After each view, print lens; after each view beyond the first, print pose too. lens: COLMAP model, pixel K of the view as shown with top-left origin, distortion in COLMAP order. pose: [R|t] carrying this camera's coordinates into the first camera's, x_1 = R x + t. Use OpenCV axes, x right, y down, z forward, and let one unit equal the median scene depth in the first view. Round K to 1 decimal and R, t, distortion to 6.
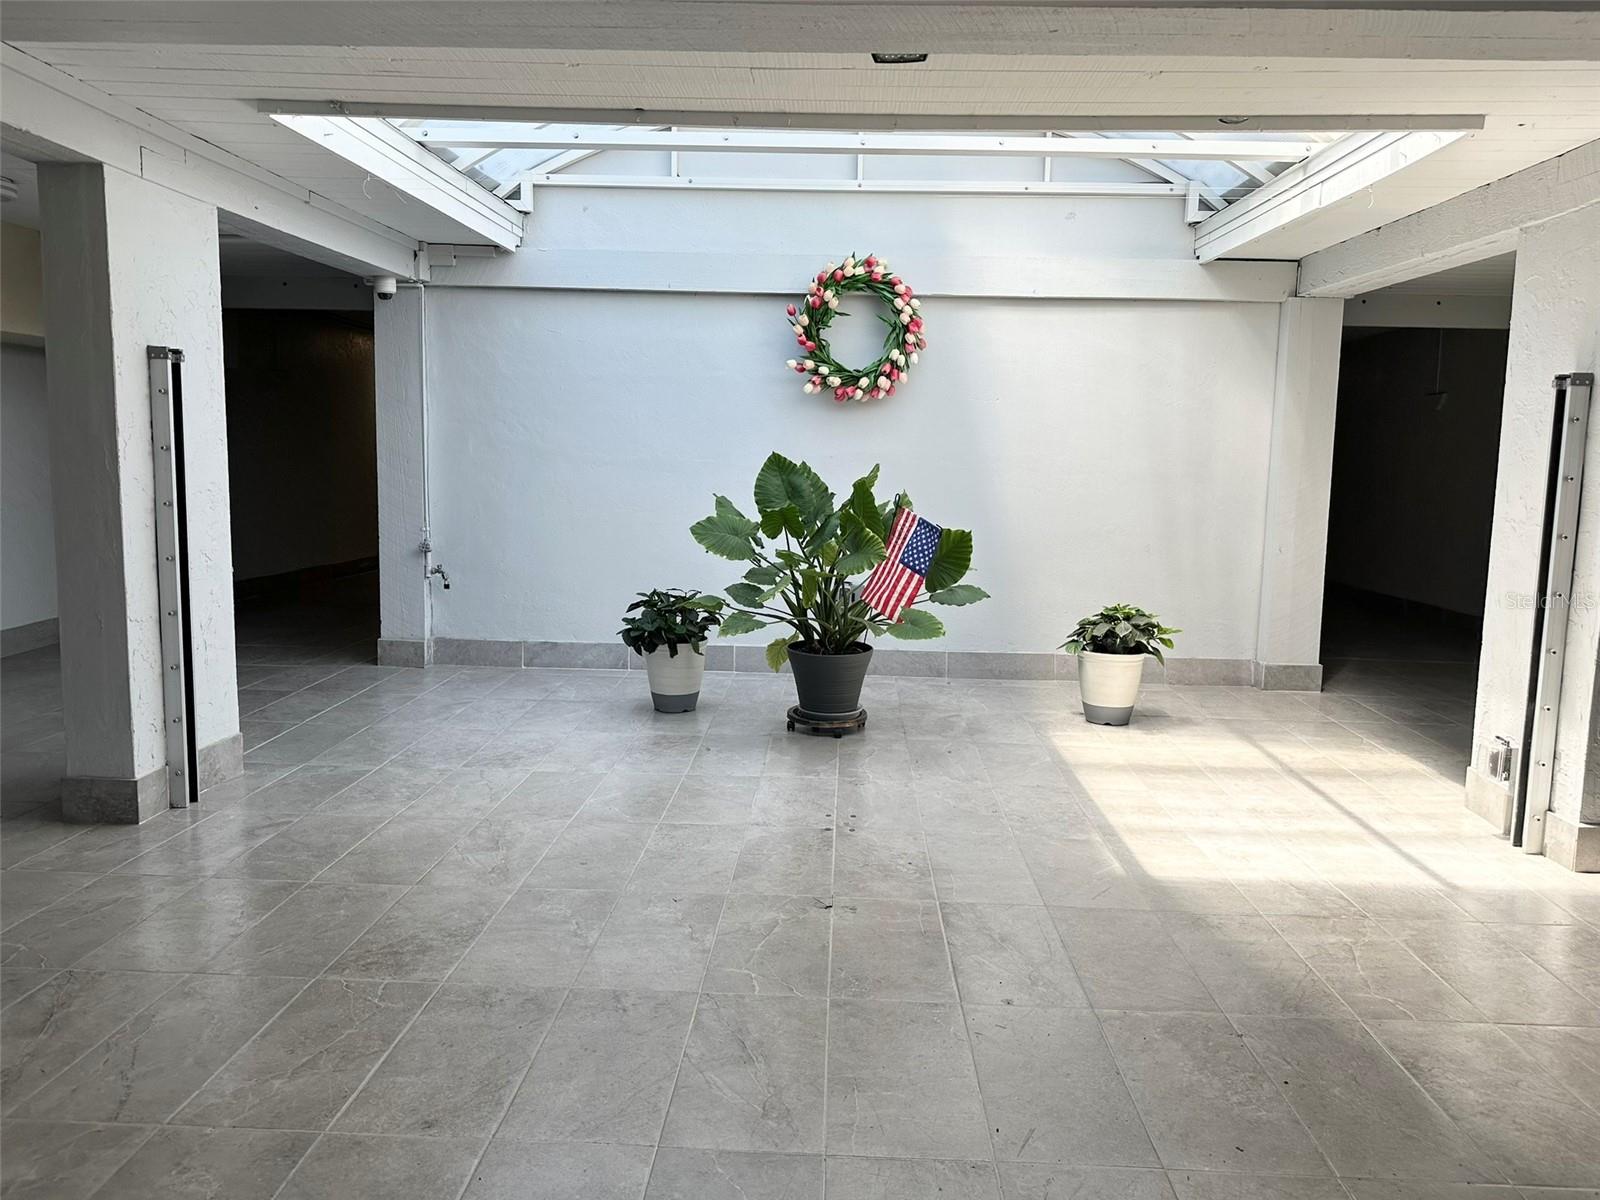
lens RADIAL K [[1118.1, 0, 800.6], [0, 1118.1, 558.6], [0, 0, 1]] dist [0.005097, -0.000125]
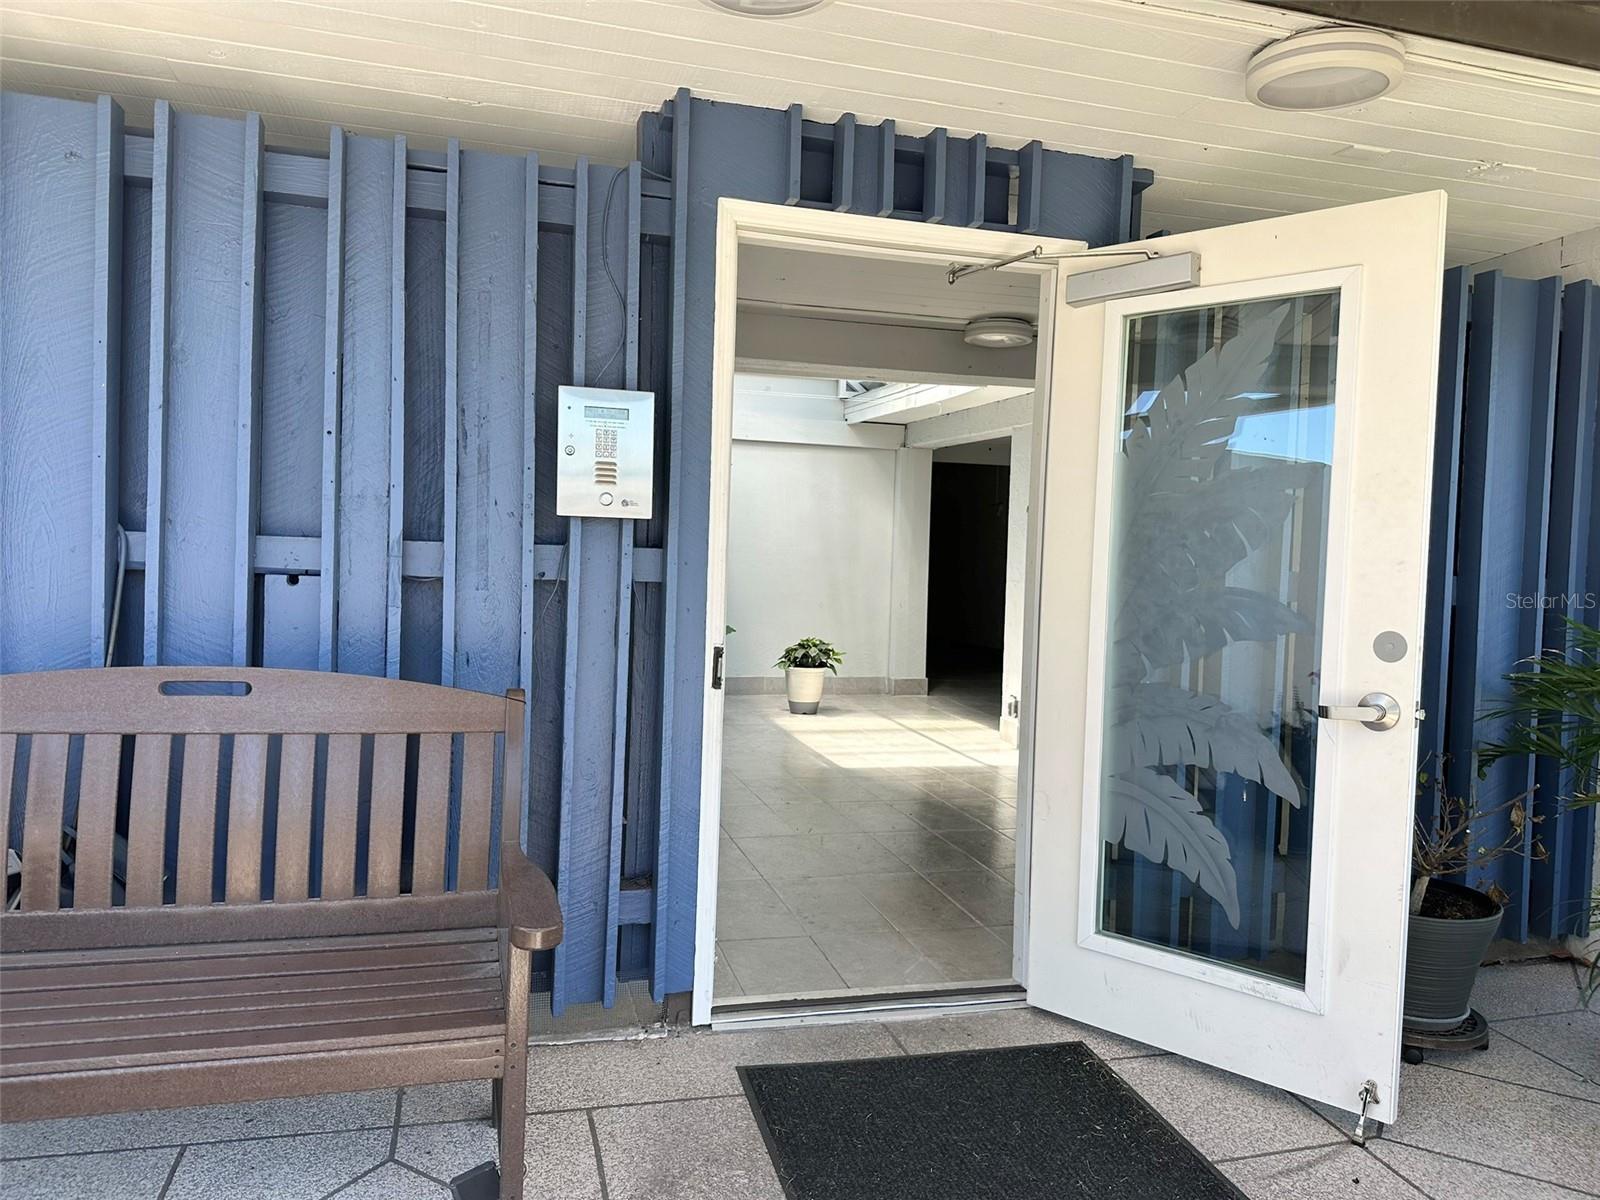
lens RADIAL K [[1118.1, 0, 798.6], [0, 1118.1, 595.3], [0, 0, 1]] dist [0.005097, -0.000125]
pose [[0.950657, -0.013139, 0.309967, -0.225977], [0.028560, 0.998567, -0.045265, 0.052608], [-0.308928, 0.051884, 0.949669, -0.520344]]
